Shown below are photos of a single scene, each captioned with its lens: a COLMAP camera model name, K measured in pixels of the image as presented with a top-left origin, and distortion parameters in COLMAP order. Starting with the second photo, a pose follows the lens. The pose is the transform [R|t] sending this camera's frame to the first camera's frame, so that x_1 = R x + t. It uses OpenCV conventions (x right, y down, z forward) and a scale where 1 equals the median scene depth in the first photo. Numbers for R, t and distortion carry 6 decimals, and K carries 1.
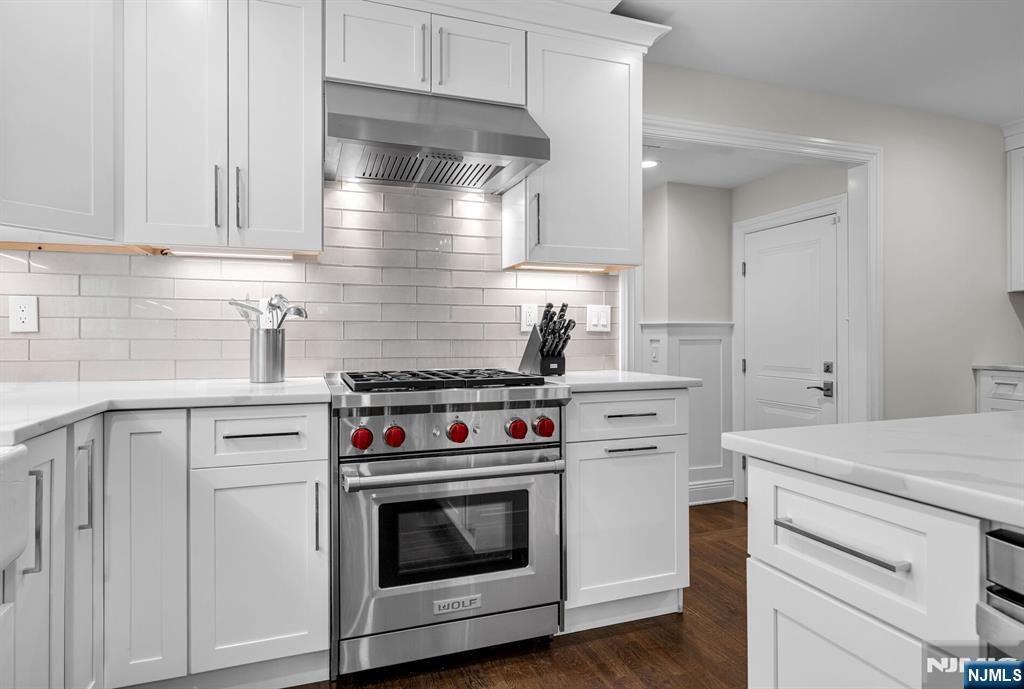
lens RADIAL K [[561.8, 0, 506.2], [0, 561.8, 337.9], [0, 0, 1]] dist [-0.002773, 0.000768]
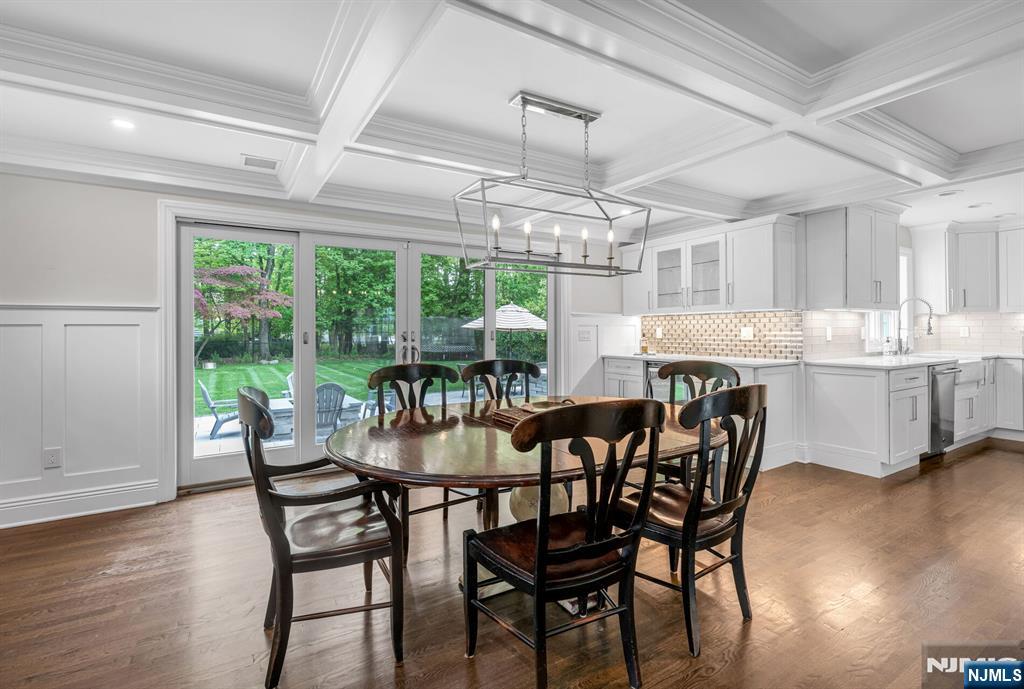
lens RADIAL K [[466.8, 0, 519.1], [0, 466.8, 327.7], [0, 0, 1]] dist [-0.008182, 0.001187]
pose [[0.213707, -0.004604, -0.976887, 1.276664], [0.005261, 0.999980, -0.003562, -0.065871], [0.976884, -0.004378, 0.213727, -2.164491]]
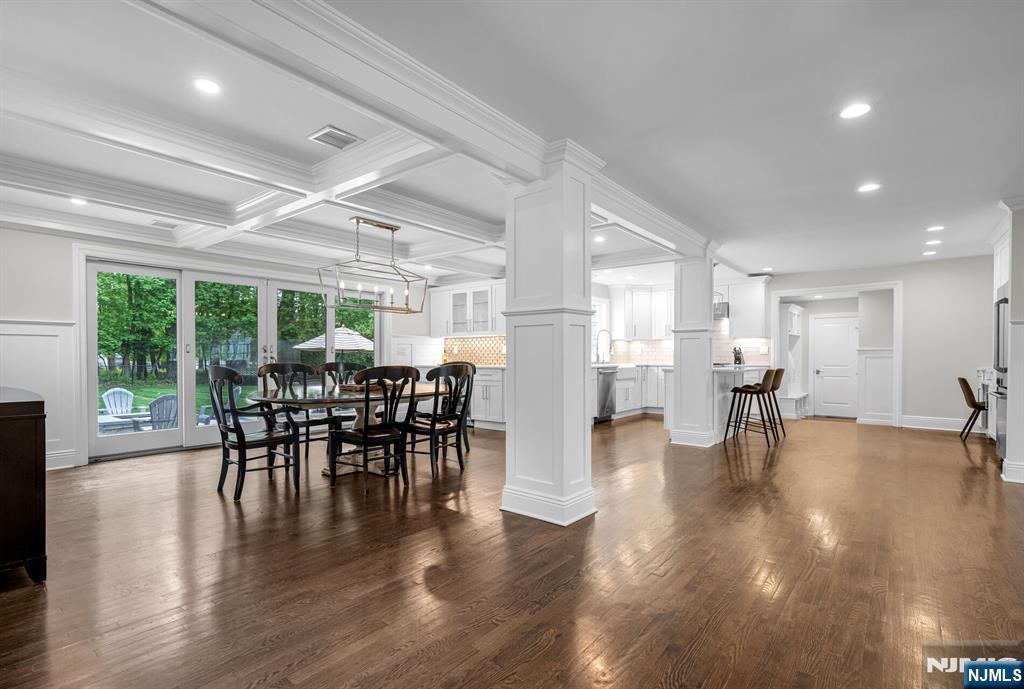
lens RADIAL K [[466.8, 0, 514.7], [0, 466.8, 365.3], [0, 0, 1]] dist [-0.008182, 0.001187]
pose [[0.529556, 0.020665, -0.848023, 2.326428], [-0.001305, 0.999722, 0.023547, -0.007783], [0.848274, -0.011363, 0.529435, -2.422525]]
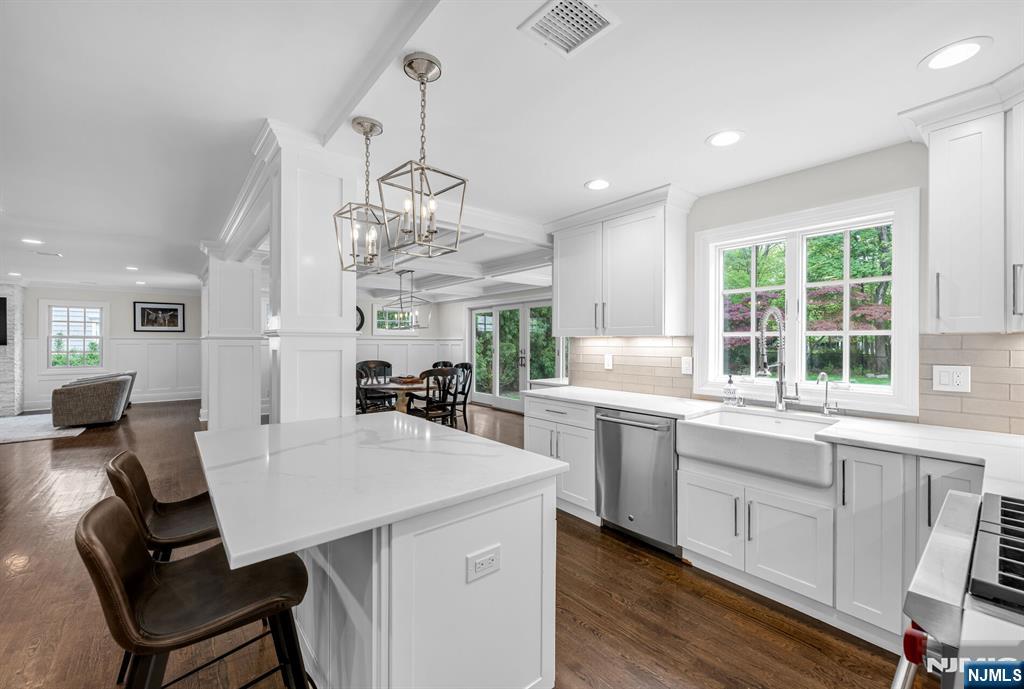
lens RADIAL K [[416.9, 0, 515.1], [0, 416.9, 339.6], [0, 0, 1]] dist [0.000566, -0.000334]
pose [[-0.934974, -0.003185, -0.354703, 0.514369], [-0.002043, 0.999991, -0.003596, -0.124192], [0.354711, -0.002638, -0.934972, 1.095280]]
